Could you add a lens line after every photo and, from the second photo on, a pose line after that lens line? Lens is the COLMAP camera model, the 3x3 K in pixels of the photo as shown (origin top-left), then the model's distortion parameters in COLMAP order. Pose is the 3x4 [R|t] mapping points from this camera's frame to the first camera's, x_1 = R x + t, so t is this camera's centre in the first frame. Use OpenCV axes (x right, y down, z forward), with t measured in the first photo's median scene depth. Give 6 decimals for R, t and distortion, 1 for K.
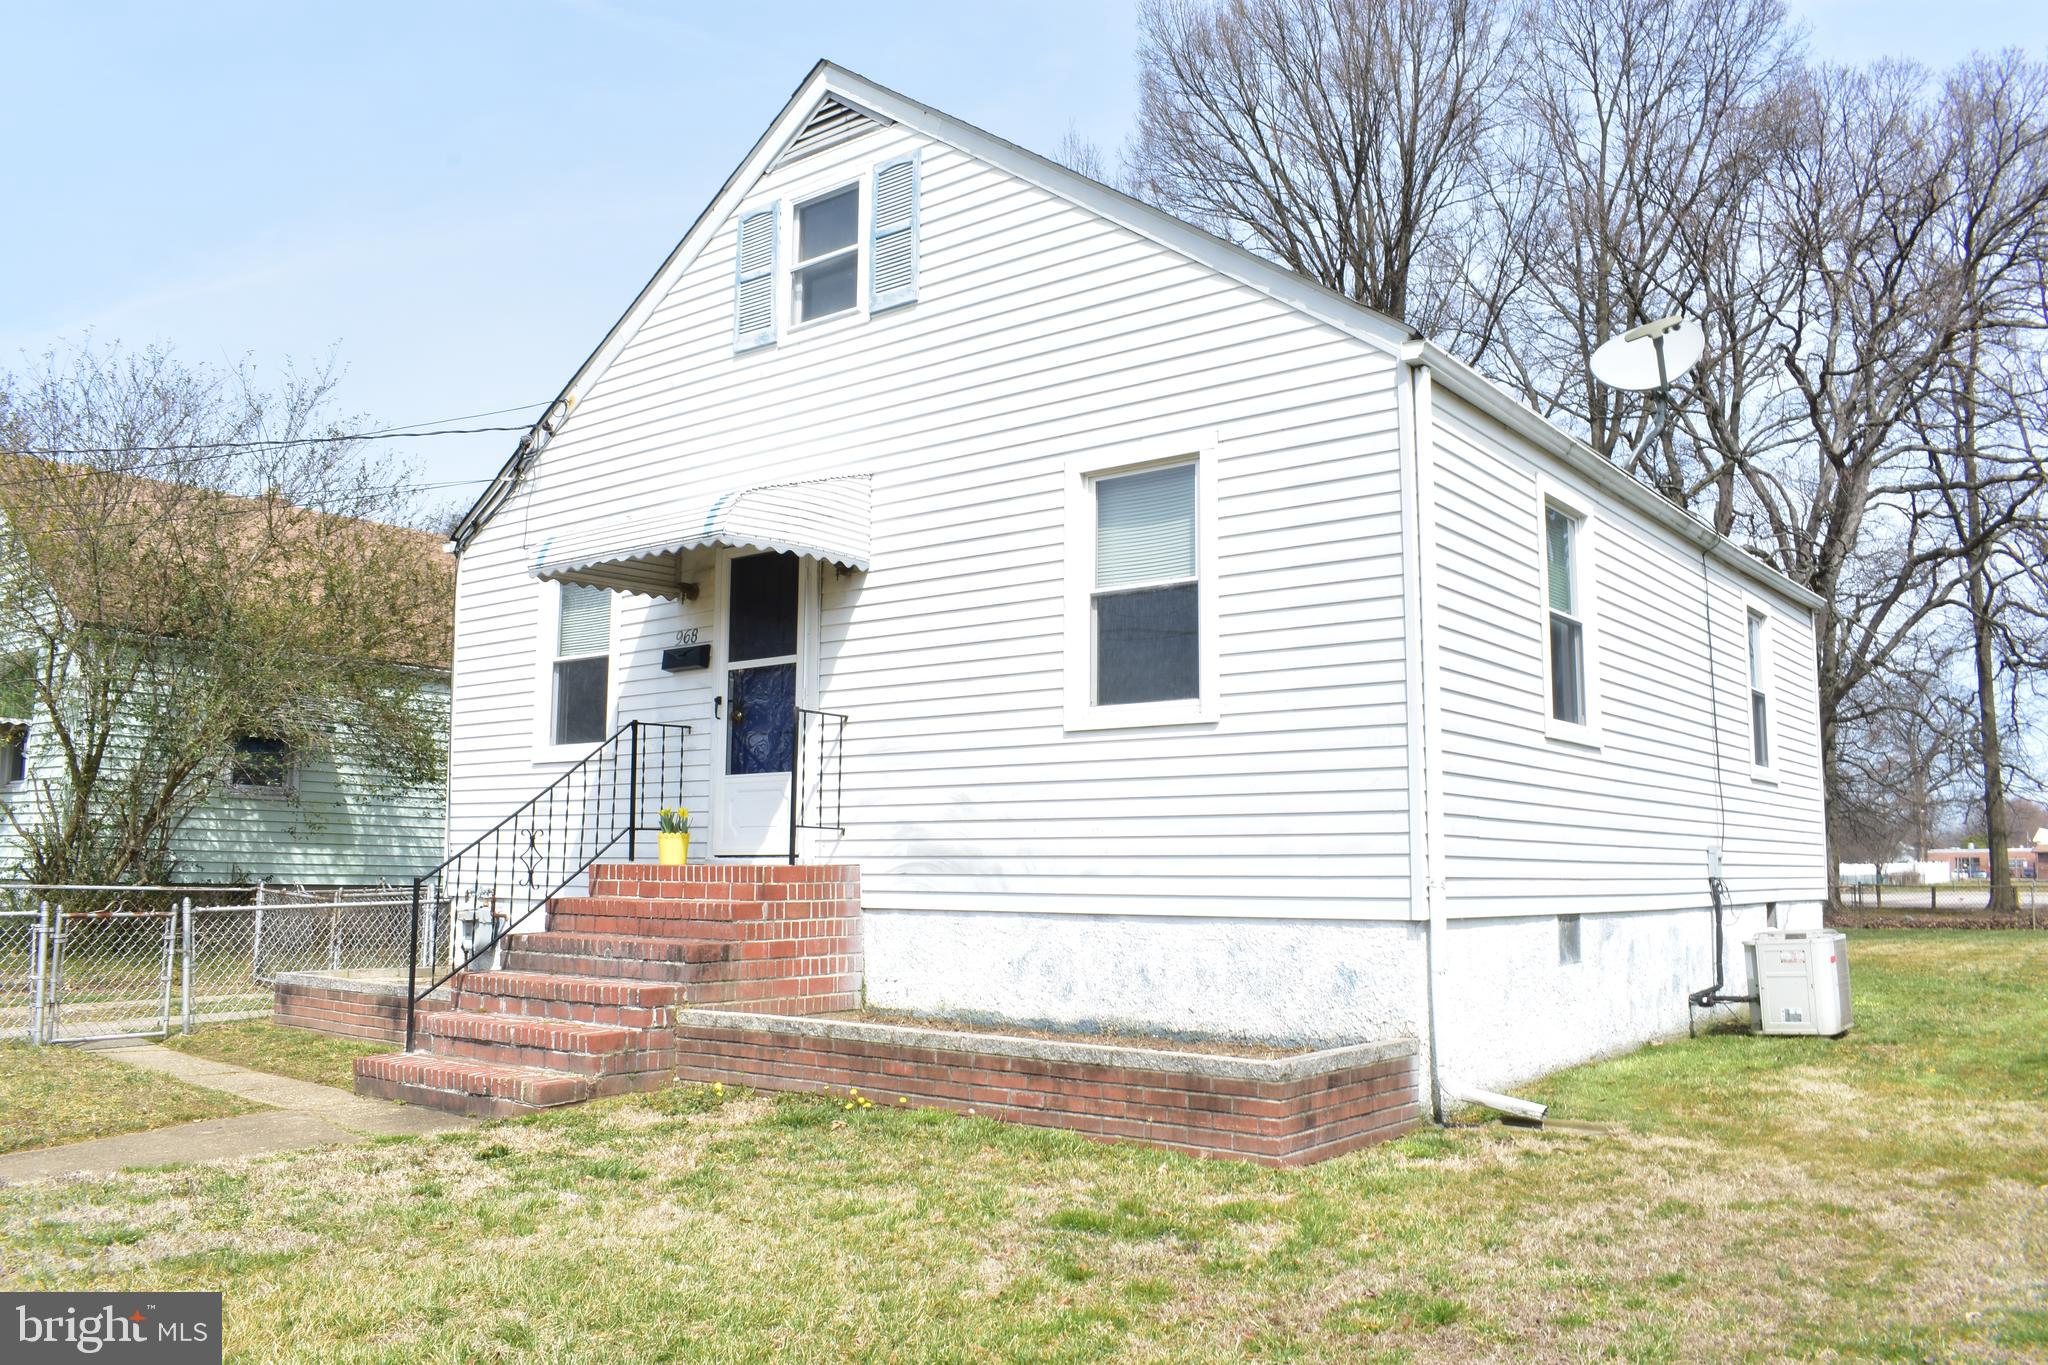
lens RADIAL K [[1599.5, 0, 1024.0], [0, 1599.5, 682.5], [0, 0, 1]] dist [-0.071641, 0.002010]
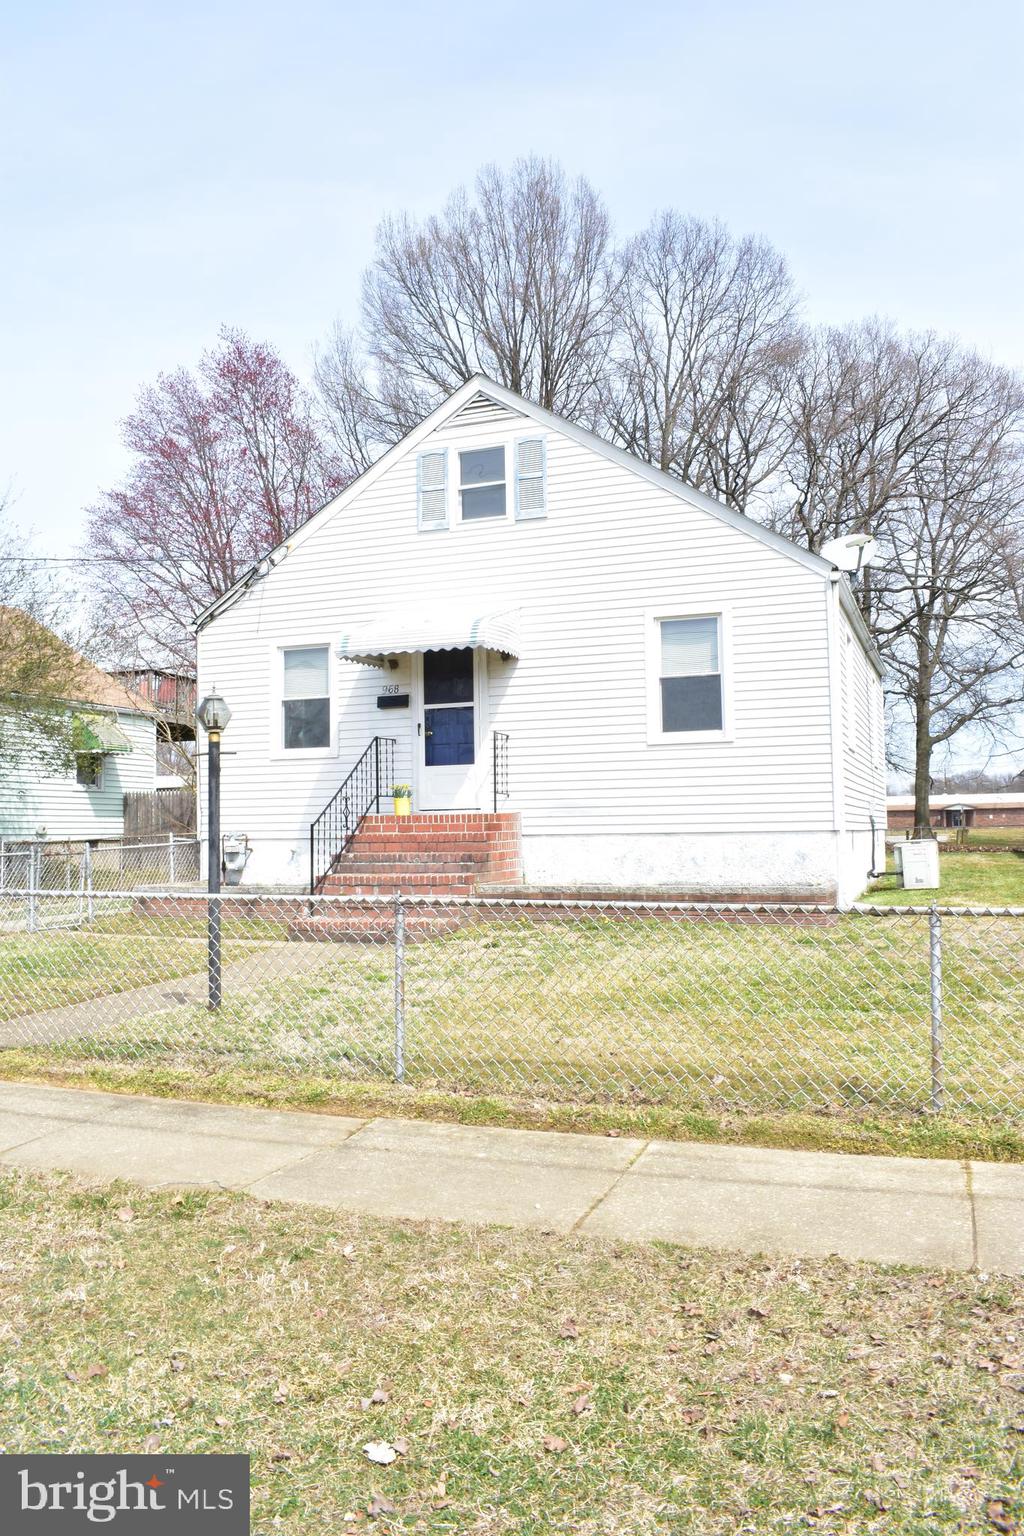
lens RADIAL K [[1199.6, 0, 512.0], [0, 1199.6, 768.0], [0, 0, 1]] dist [-0.071641, 0.002010]
pose [[0.953254, -0.004082, 0.302142, -0.522880], [-0.015074, 0.998021, 0.061042, -0.026565], [-0.301794, -0.062744, 0.951306, -0.351863]]
